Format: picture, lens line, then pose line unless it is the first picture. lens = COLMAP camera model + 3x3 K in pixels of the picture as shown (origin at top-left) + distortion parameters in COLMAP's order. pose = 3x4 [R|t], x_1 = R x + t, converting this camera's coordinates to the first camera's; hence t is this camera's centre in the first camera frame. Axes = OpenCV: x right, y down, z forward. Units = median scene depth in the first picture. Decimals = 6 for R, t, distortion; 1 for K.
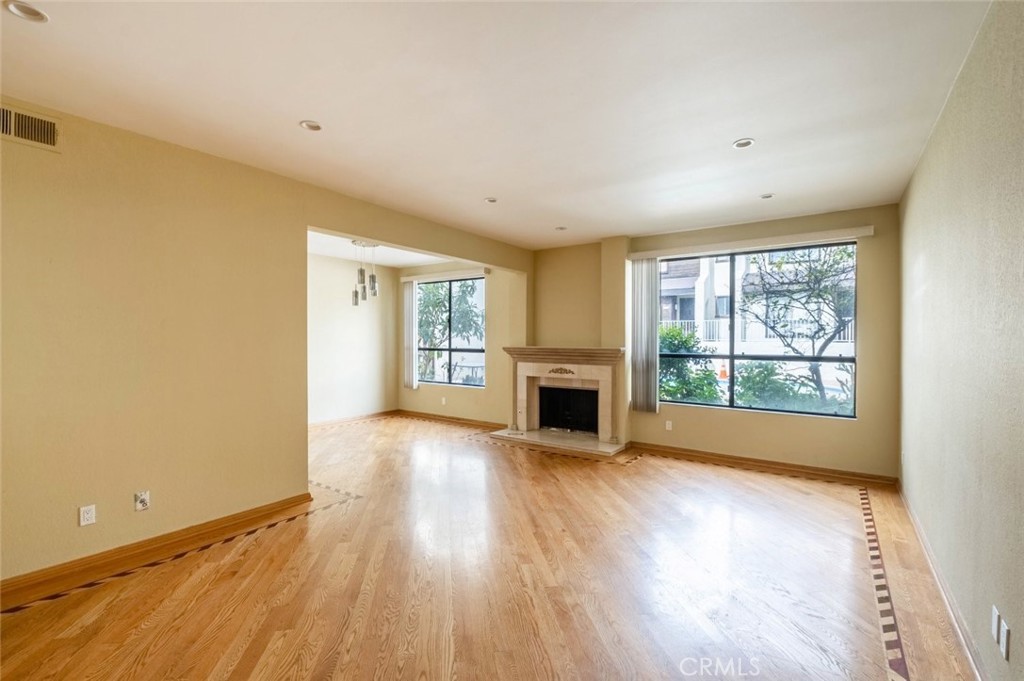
lens RADIAL K [[452.2, 0, 516.2], [0, 452.2, 341.0], [0, 0, 1]] dist [-0.001944, -0.001221]
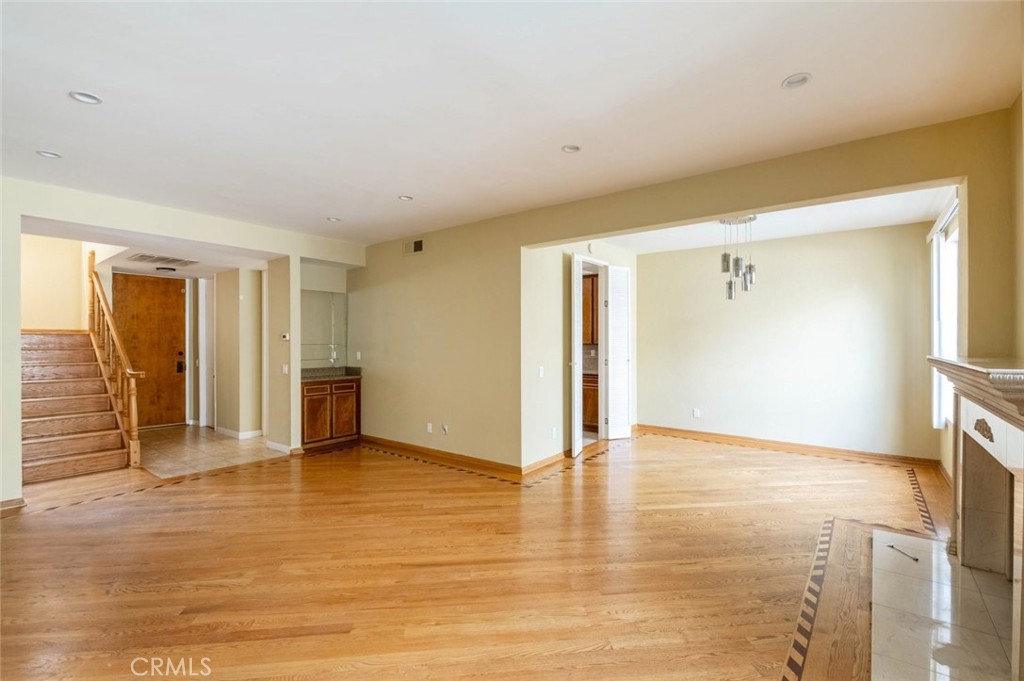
lens RADIAL K [[452.2, 0, 516.2], [0, 452.2, 341.0], [0, 0, 1]] dist [-0.001944, -0.001221]
pose [[-0.038813, 0.001589, -0.999245, 0.856768], [-0.003574, 0.999992, 0.001729, -0.006312], [0.999240, 0.003639, -0.038807, 1.179984]]
